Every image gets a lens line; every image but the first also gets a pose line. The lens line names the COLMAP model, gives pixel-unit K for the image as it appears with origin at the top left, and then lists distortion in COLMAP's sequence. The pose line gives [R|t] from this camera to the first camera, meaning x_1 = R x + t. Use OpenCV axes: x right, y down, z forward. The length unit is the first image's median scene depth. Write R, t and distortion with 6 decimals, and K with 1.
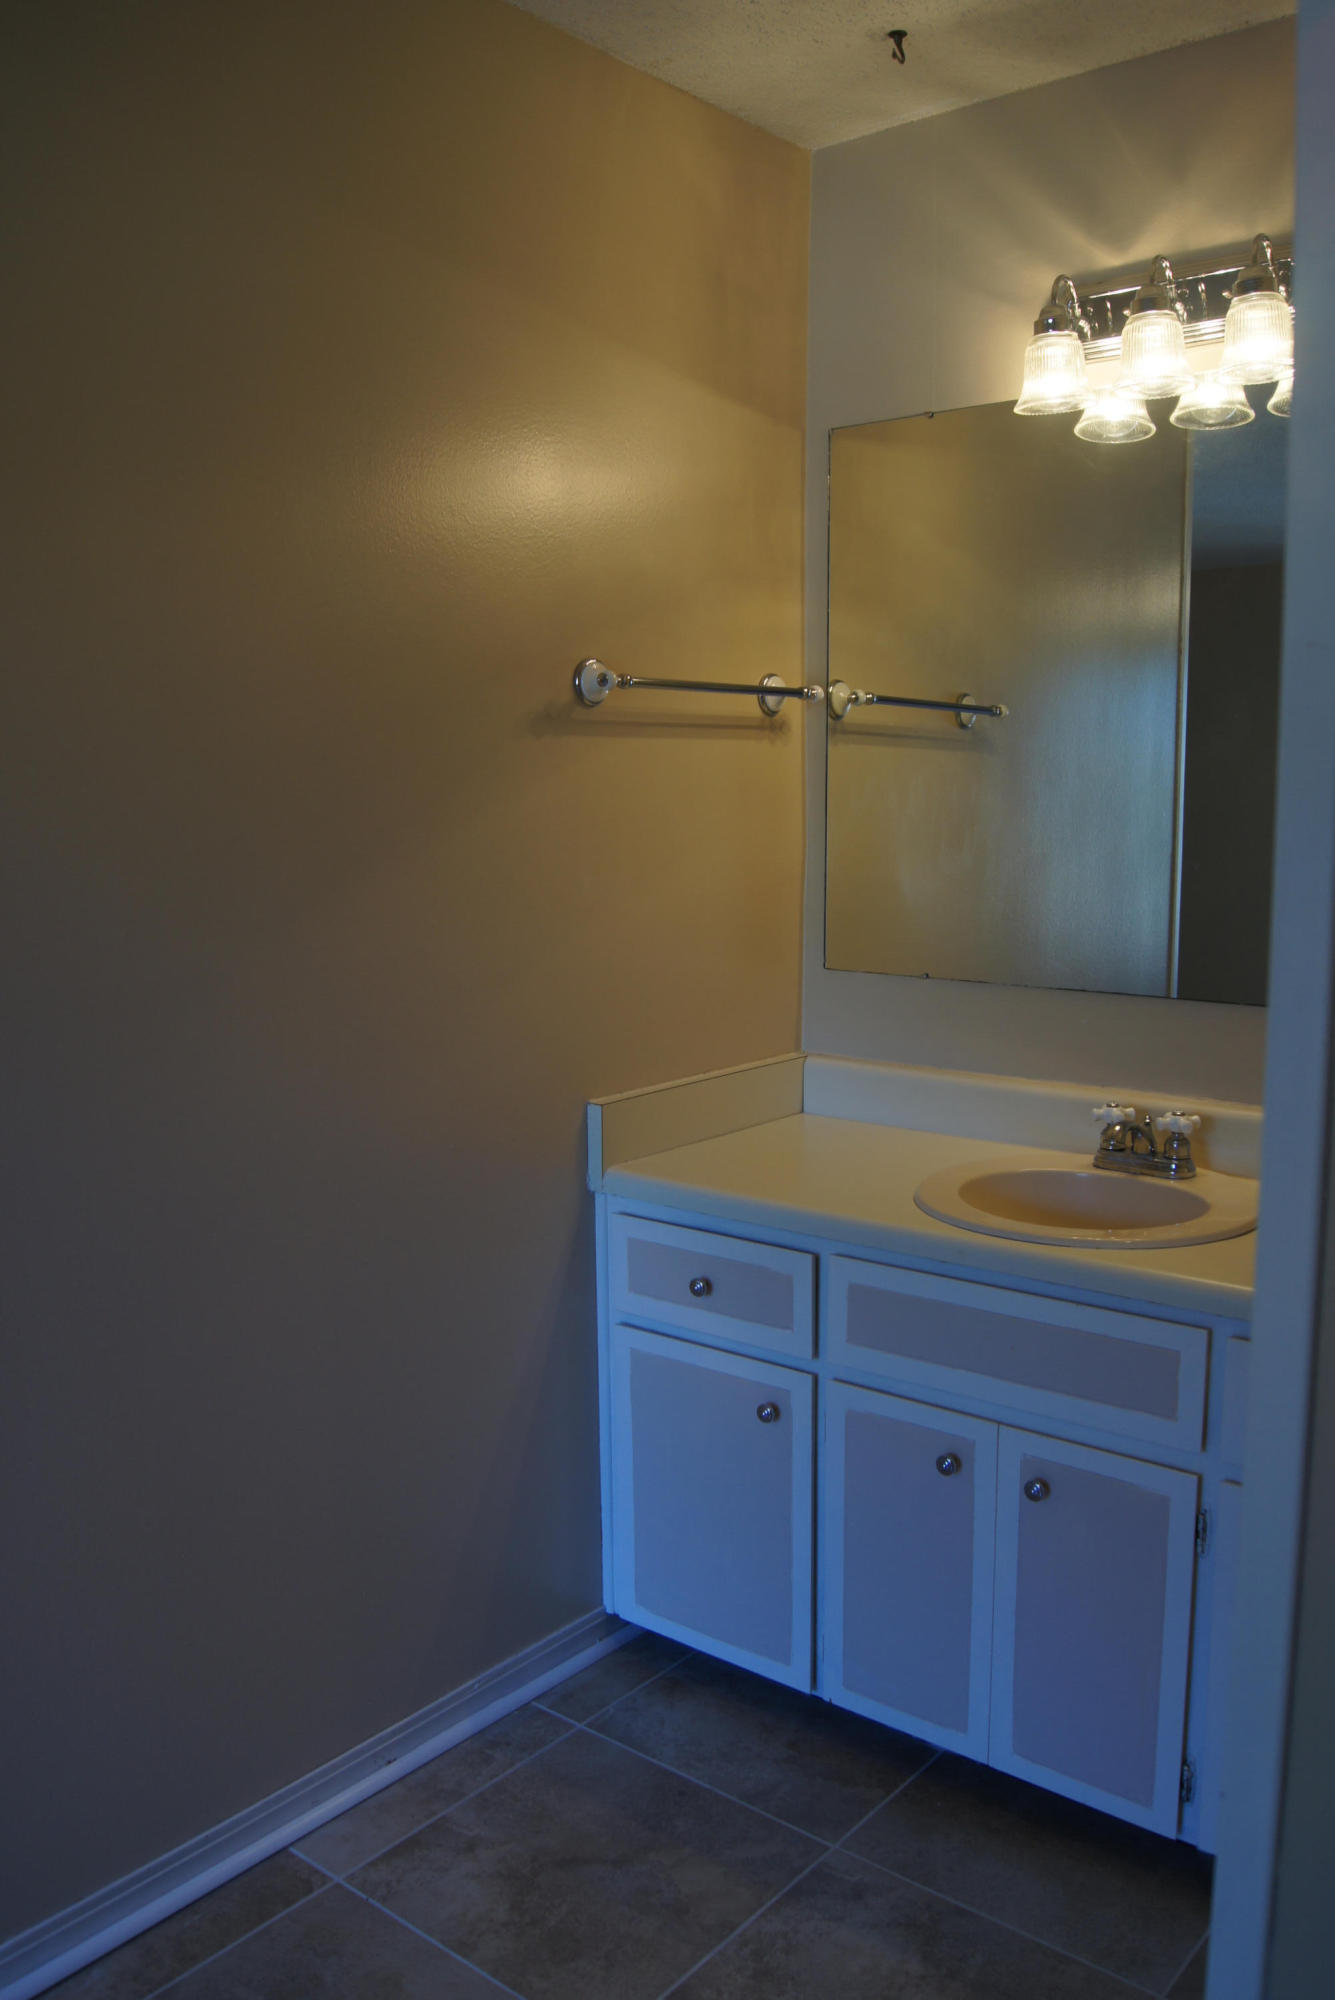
lens RADIAL K [[1546.8, 0, 667.5], [0, 1546.8, 1000.0], [0, 0, 1]] dist [-0.087354, 0.015829]
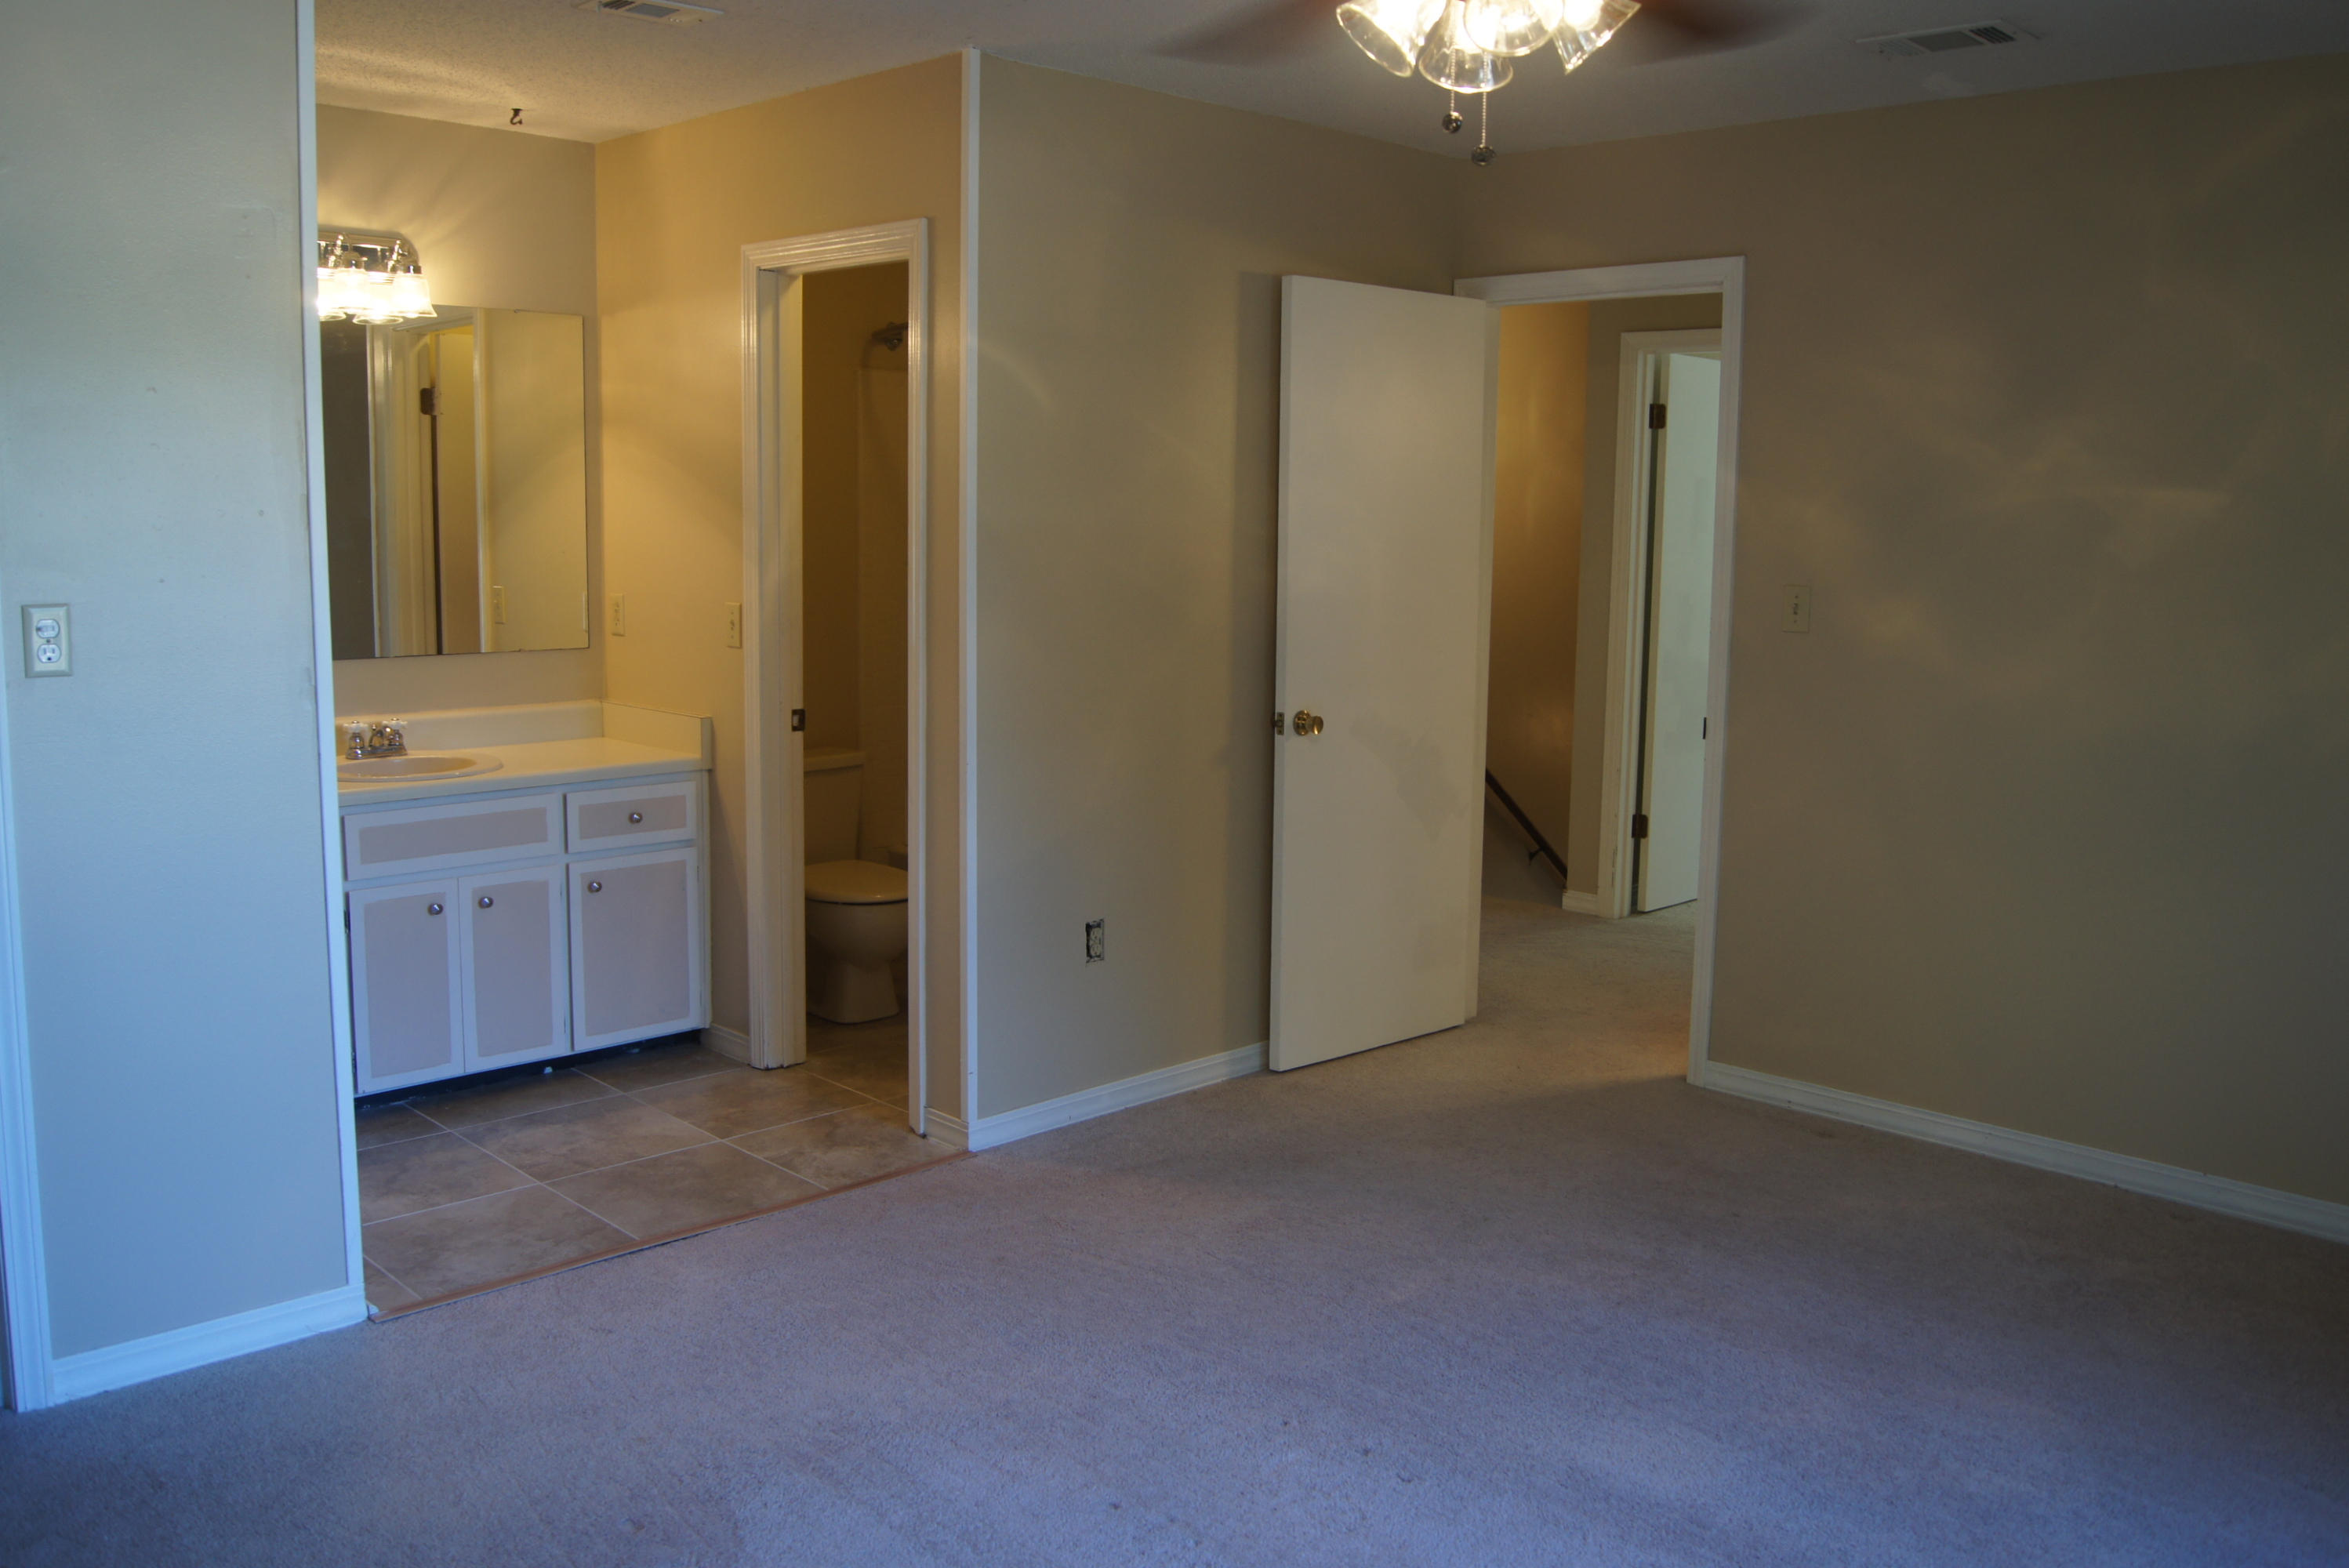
lens RADIAL K [[1816.6, 0, 1151.7], [0, 1816.6, 771.5], [0, 0, 1]] dist [-0.087354, 0.015829]
pose [[0.103996, -0.118265, 0.987521, -1.830488], [0.090823, 0.989886, 0.108983, -0.008826], [-0.990422, 0.078356, 0.113685, -0.087839]]
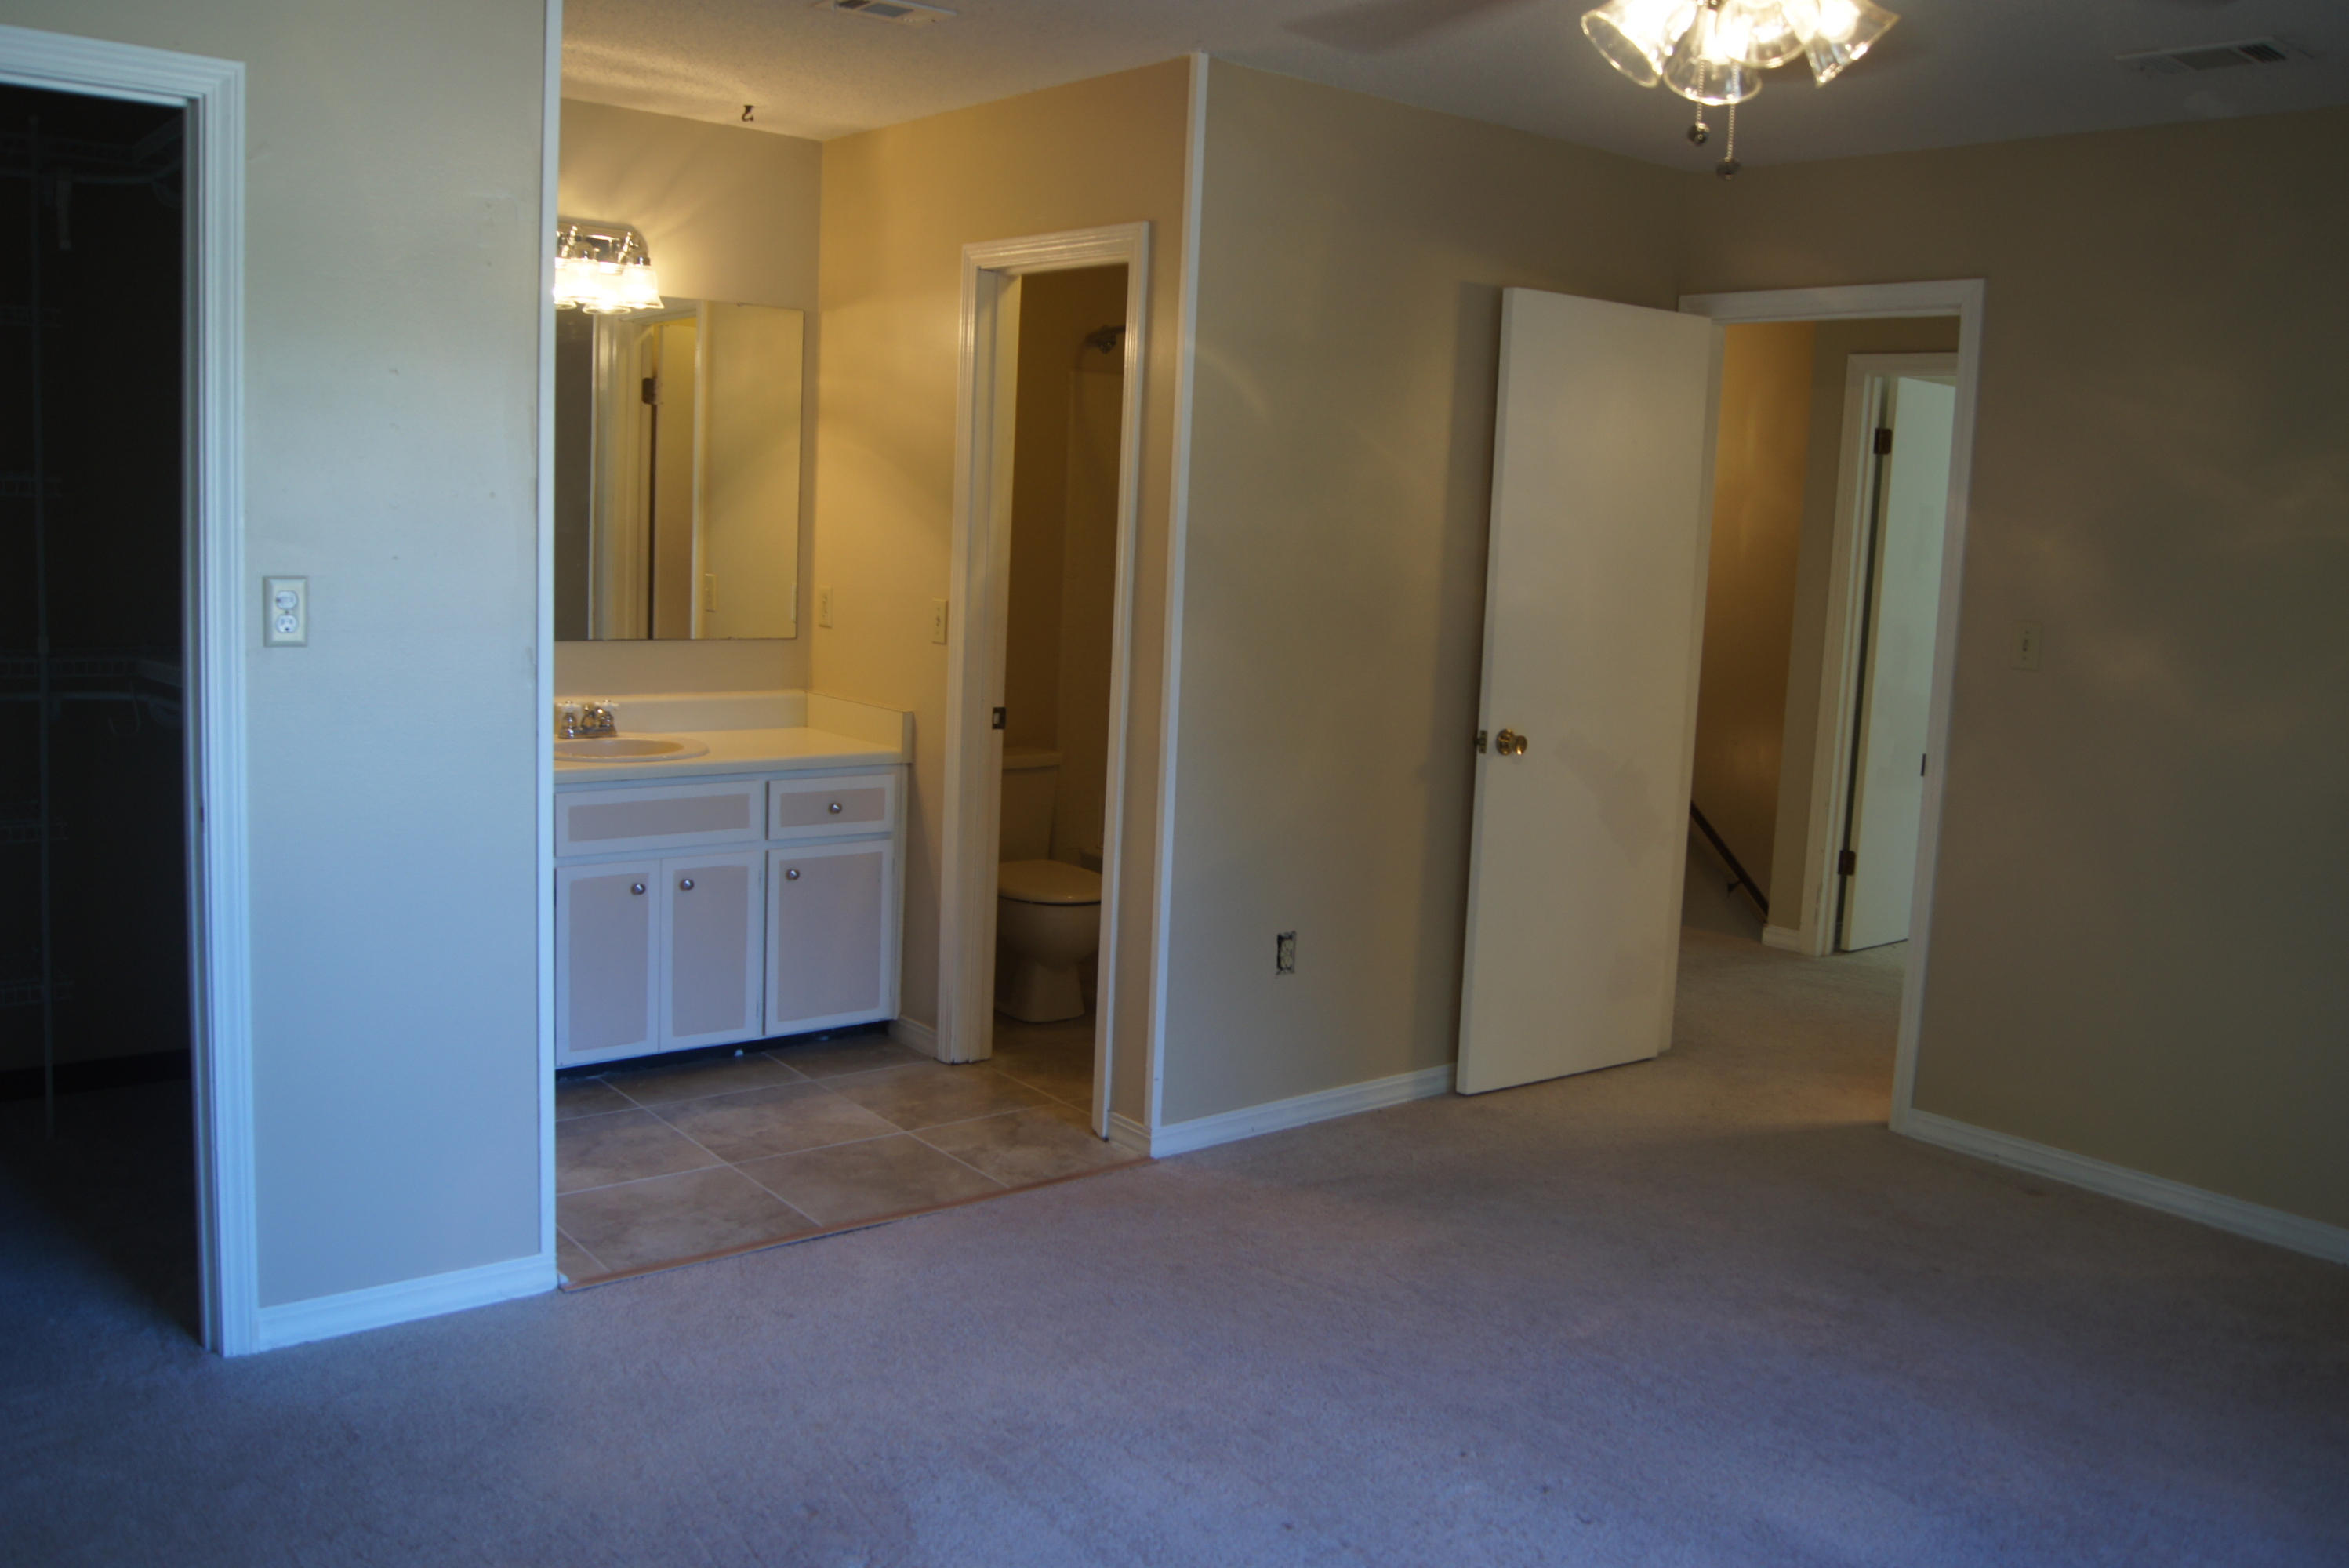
lens RADIAL K [[1816.6, 0, 1151.7], [0, 1816.6, 771.5], [0, 0, 1]] dist [-0.087354, 0.015829]
pose [[0.200718, -0.107794, 0.973701, -1.821047], [0.057464, 0.993512, 0.098141, -0.012095], [-0.977962, 0.036254, 0.205610, -0.050730]]
